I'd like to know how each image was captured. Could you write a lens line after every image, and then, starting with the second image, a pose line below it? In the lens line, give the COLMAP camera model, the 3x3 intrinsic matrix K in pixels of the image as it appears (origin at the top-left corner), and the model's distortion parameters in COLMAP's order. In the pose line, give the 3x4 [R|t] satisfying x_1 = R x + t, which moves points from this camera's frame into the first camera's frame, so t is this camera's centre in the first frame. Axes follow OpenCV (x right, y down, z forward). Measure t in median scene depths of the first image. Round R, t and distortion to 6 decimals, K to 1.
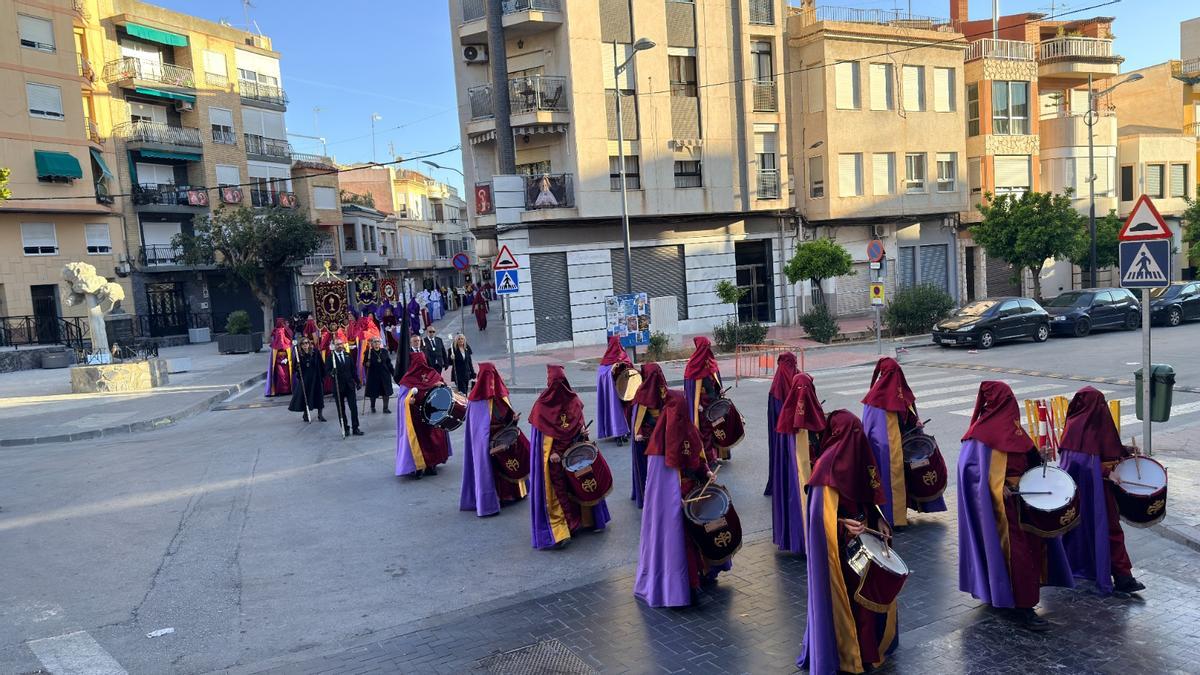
lens RADIAL K [[815.3, 0, 600.0], [0, 815.3, 337.5], [0, 0, 1]] dist [0.059983, -0.050673]
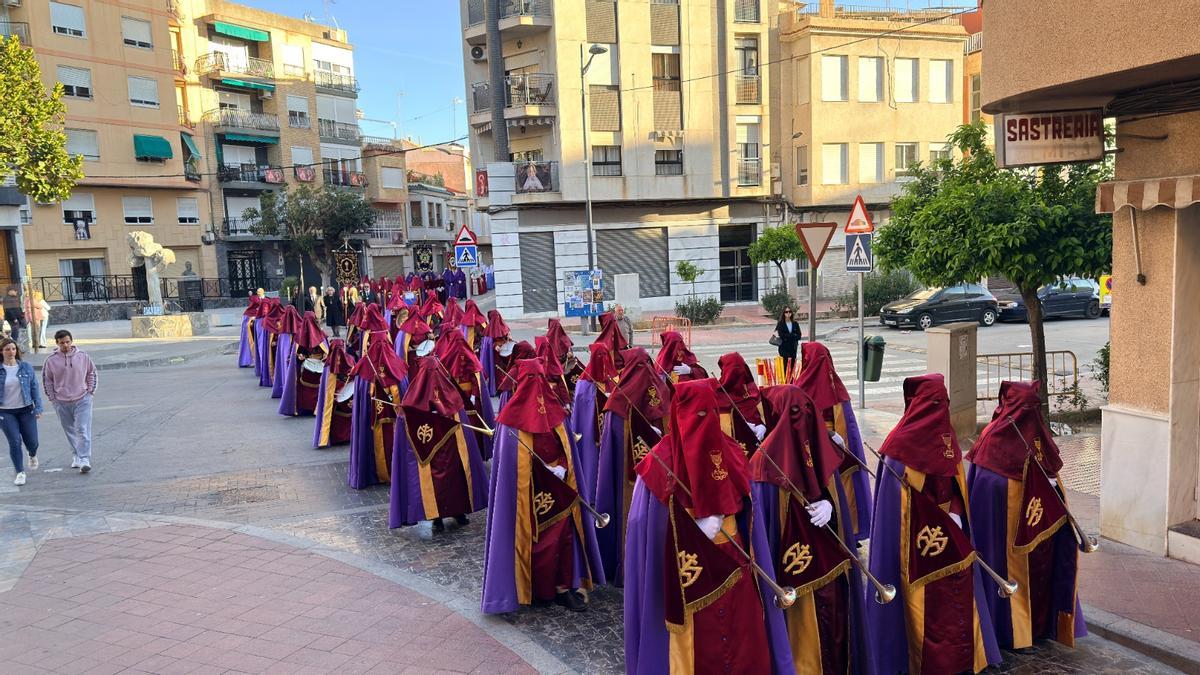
lens RADIAL K [[815.3, 0, 600.0], [0, 815.3, 337.5], [0, 0, 1]] dist [0.059983, -0.050673]
pose [[0.990953, 0.037924, -0.128742, 0.154498], [-0.034556, 0.999002, 0.028296, 0.005848], [0.129687, -0.023592, 0.991274, -0.093852]]
